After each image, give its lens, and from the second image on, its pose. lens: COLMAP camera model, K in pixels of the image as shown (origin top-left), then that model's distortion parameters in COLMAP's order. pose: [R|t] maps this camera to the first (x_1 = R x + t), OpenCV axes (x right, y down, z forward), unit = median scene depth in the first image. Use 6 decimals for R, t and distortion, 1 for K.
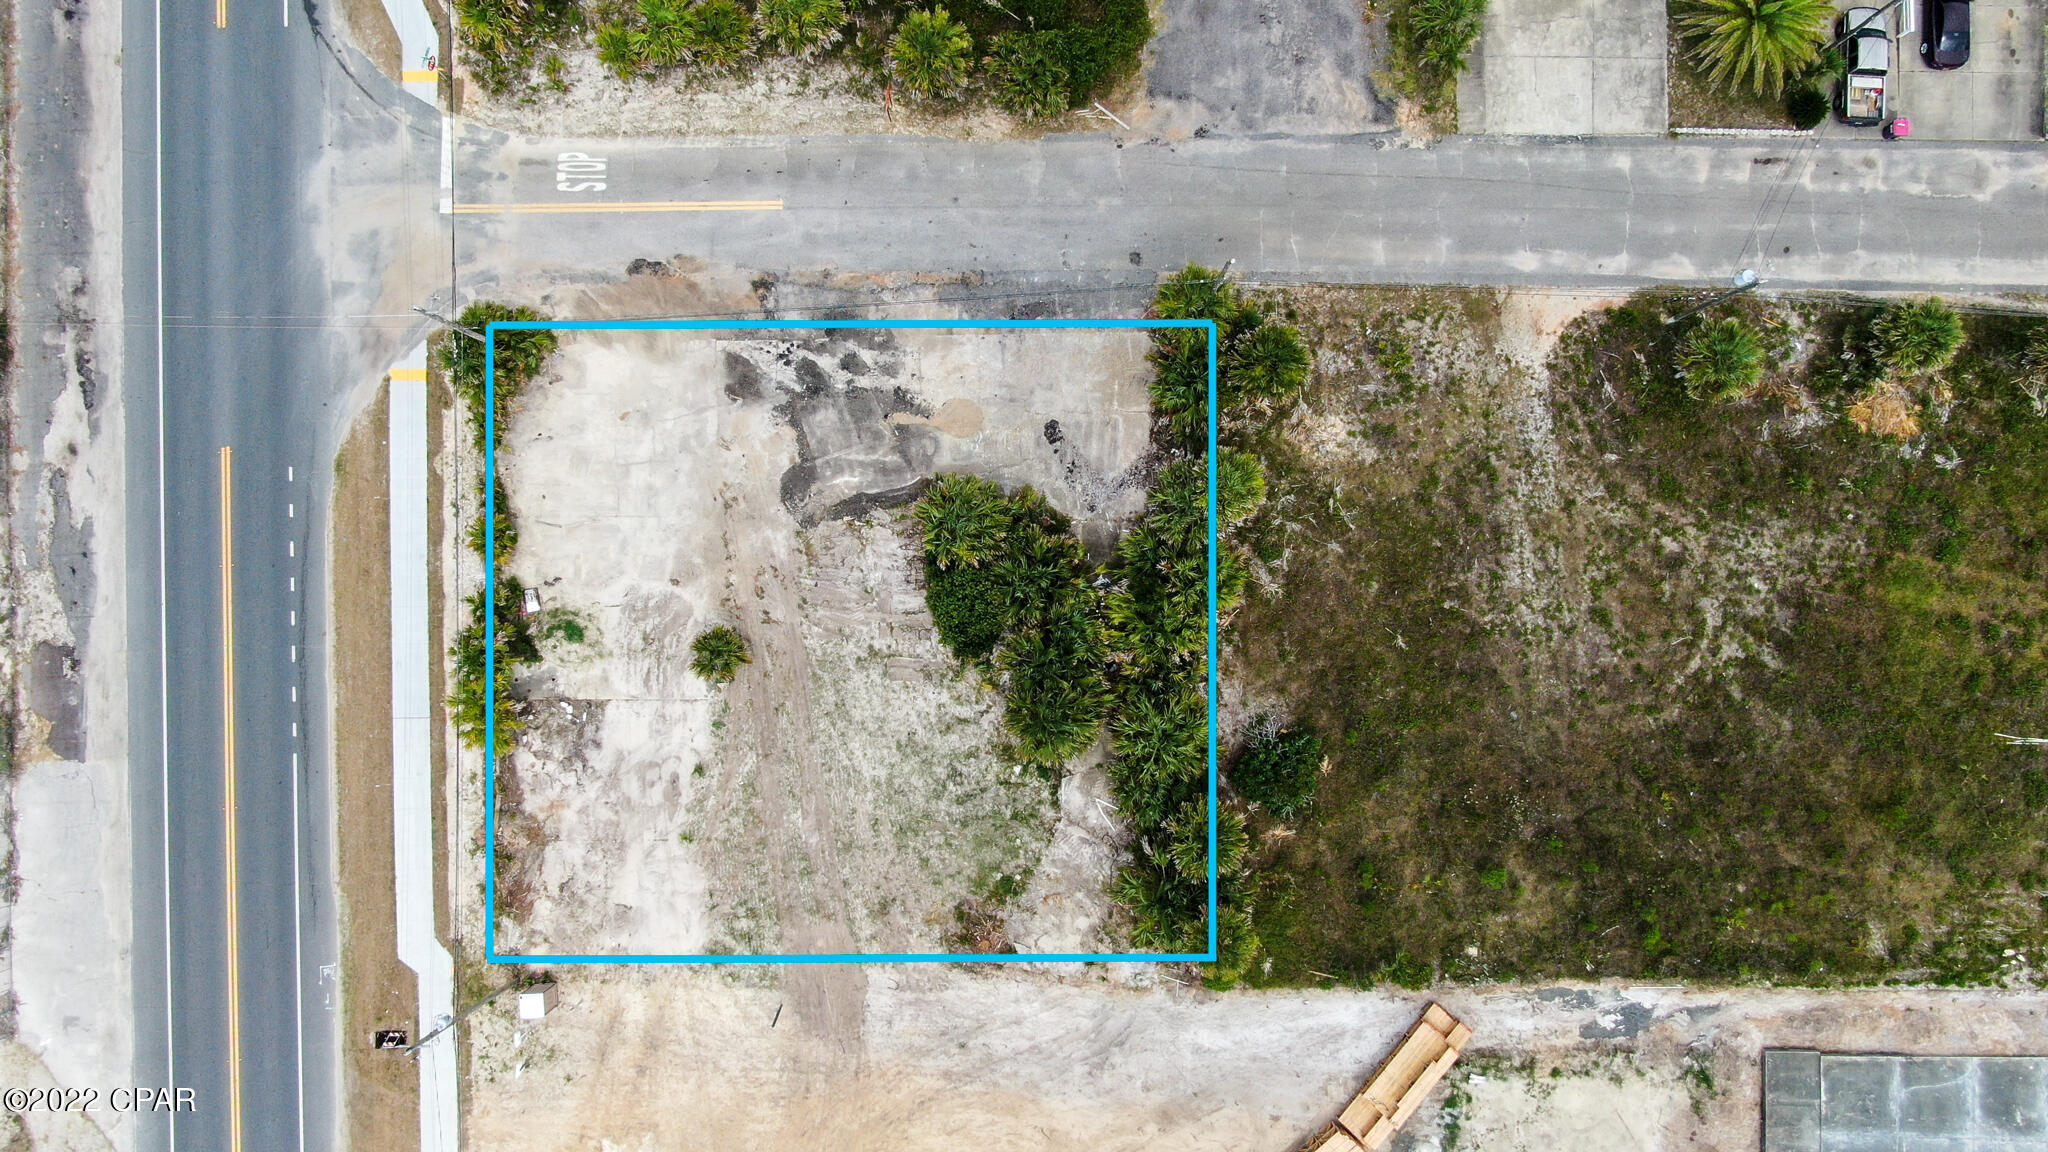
lens RADIAL K [[1470.2, 0, 1024.0], [0, 1470.2, 576.0], [0, 0, 1]] dist [-0.019899, 0.008740]
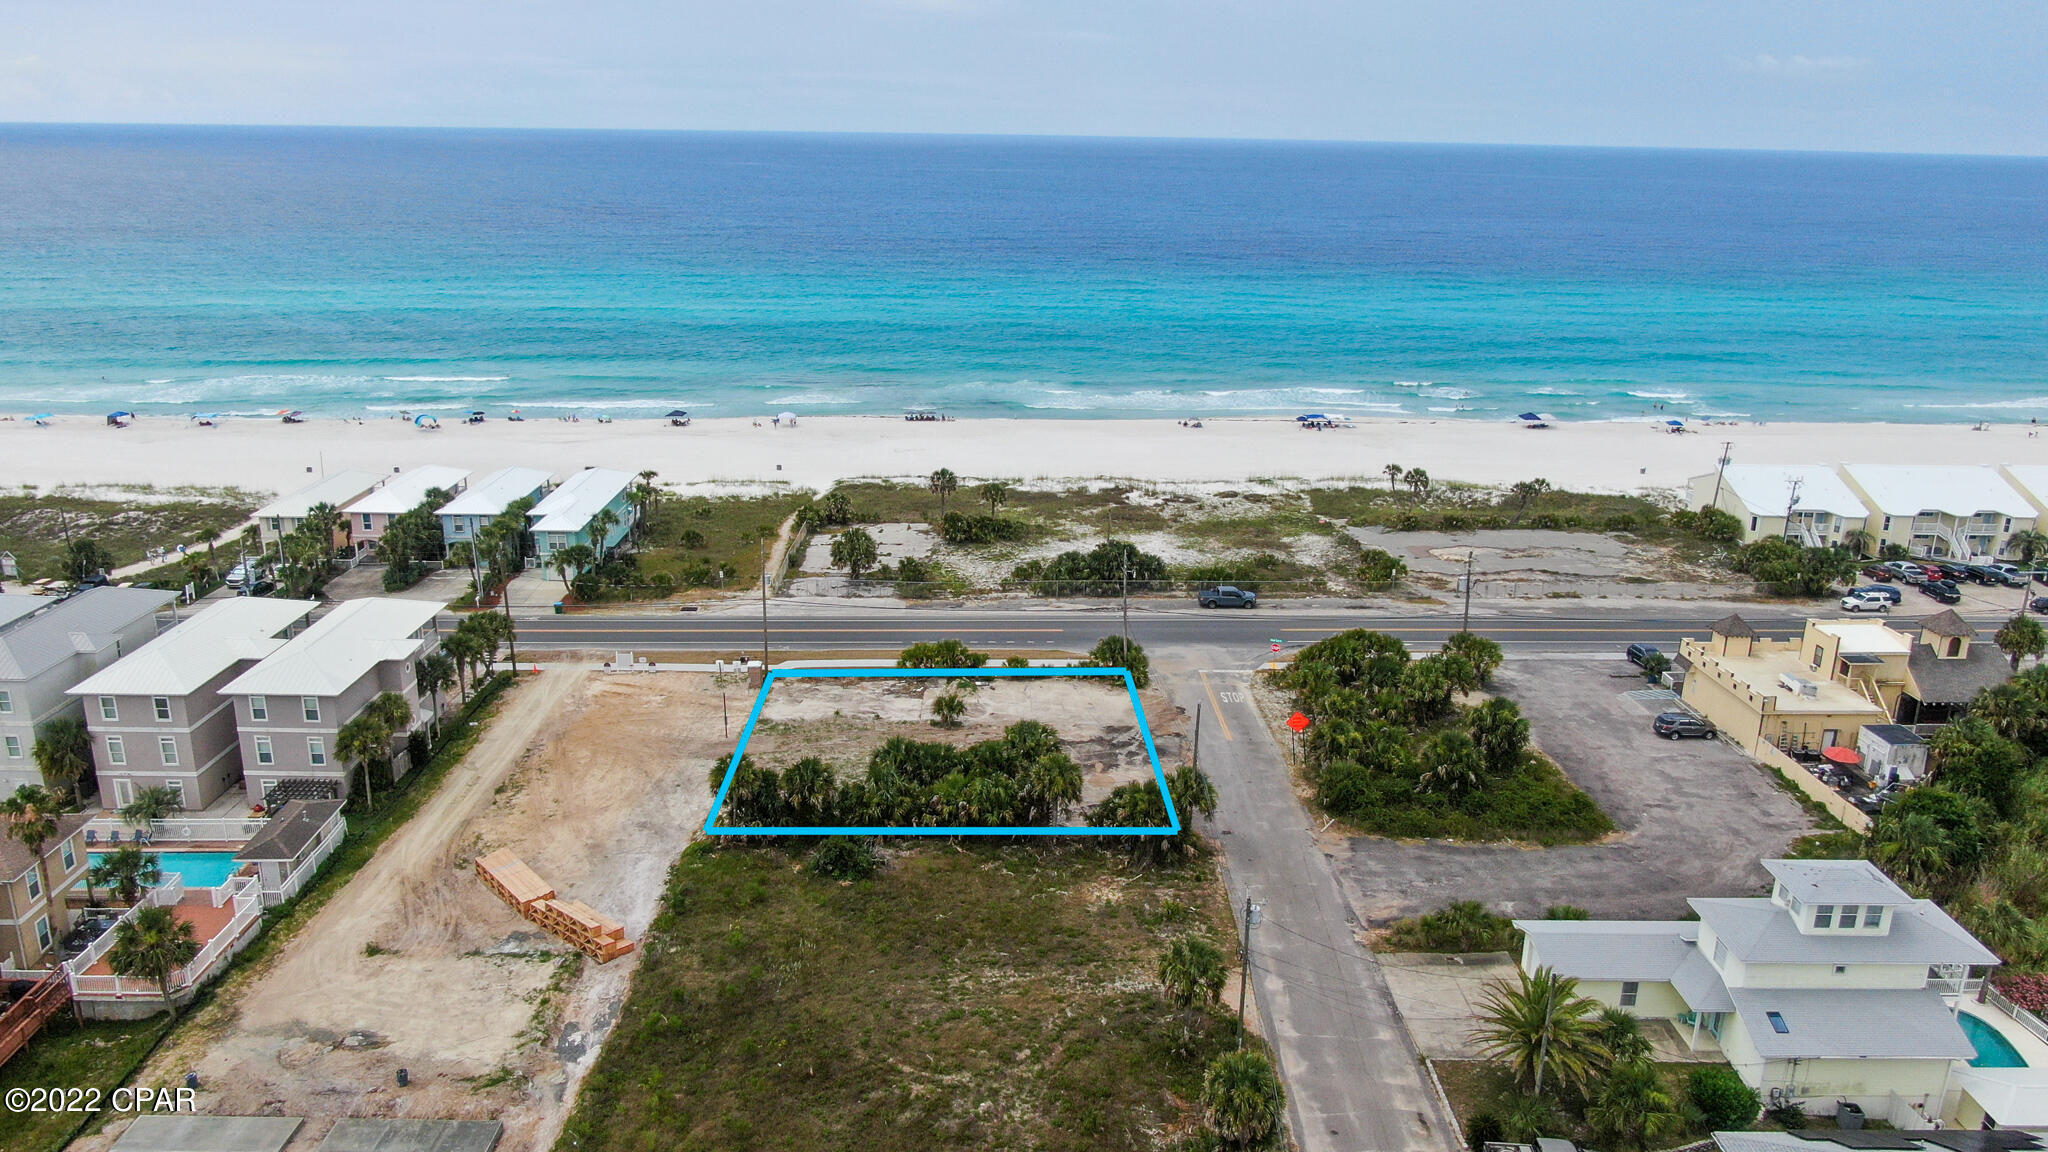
lens RADIAL K [[1470.2, 0, 1024.0], [0, 1470.2, 576.0], [0, 0, 1]] dist [-0.019899, 0.008740]
pose [[0.015473, 0.290994, -0.956600, 1.318827], [-0.999783, 0.017861, -0.010738, -0.016772], [0.013961, 0.956558, 0.291207, 0.370012]]
